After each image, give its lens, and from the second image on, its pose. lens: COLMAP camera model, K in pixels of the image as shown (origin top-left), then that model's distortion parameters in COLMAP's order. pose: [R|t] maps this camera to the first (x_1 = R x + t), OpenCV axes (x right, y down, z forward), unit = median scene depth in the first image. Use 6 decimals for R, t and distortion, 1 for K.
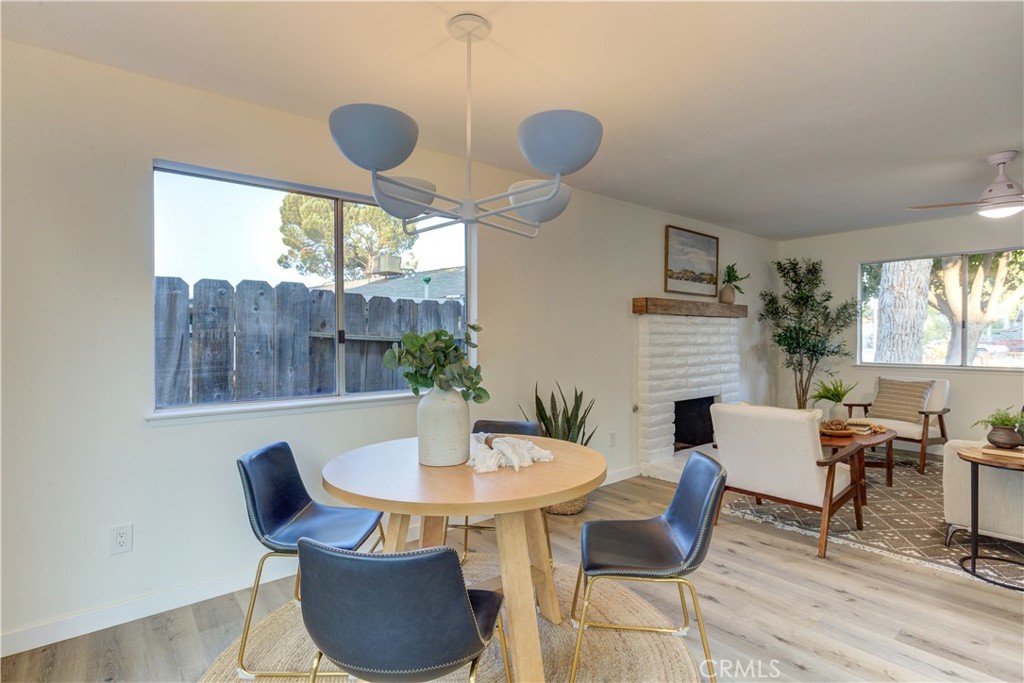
lens RADIAL K [[496.1, 0, 508.3], [0, 496.1, 341.9], [0, 0, 1]] dist [-0.012329, 0.004714]
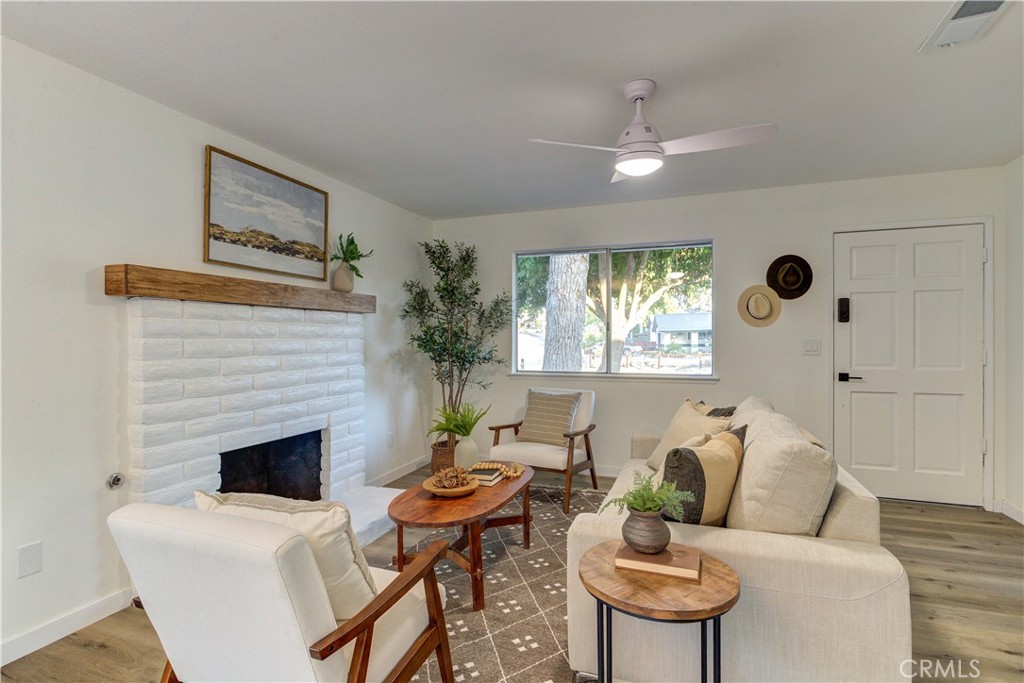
lens RADIAL K [[496.1, 0, 506.0], [0, 496.1, 343.3], [0, 0, 1]] dist [-0.012329, 0.004714]
pose [[0.864912, -0.003431, 0.501912, 0.305667], [0.004462, 0.999990, -0.000853, -0.005140], [-0.501904, 0.002978, 0.864918, 0.307778]]
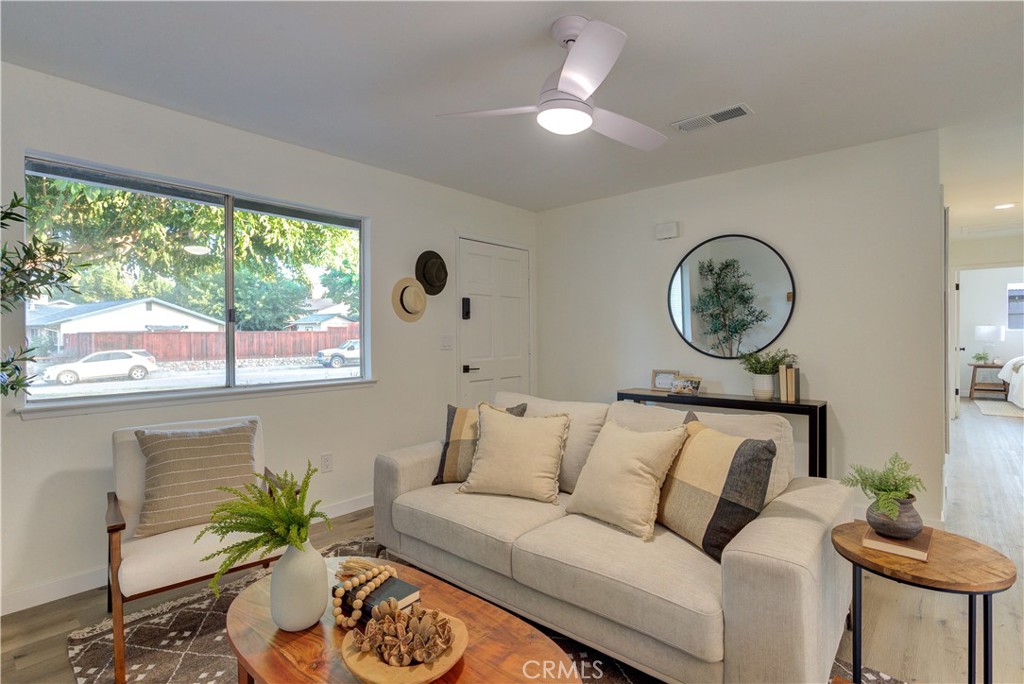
lens RADIAL K [[496.1, 0, 519.2], [0, 496.1, 346.8], [0, 0, 1]] dist [-0.012329, 0.004714]
pose [[-0.180729, -0.015020, 0.983418, 0.281447], [0.018091, 0.999663, 0.018593, -0.003236], [-0.983366, 0.021151, -0.180397, 0.760781]]
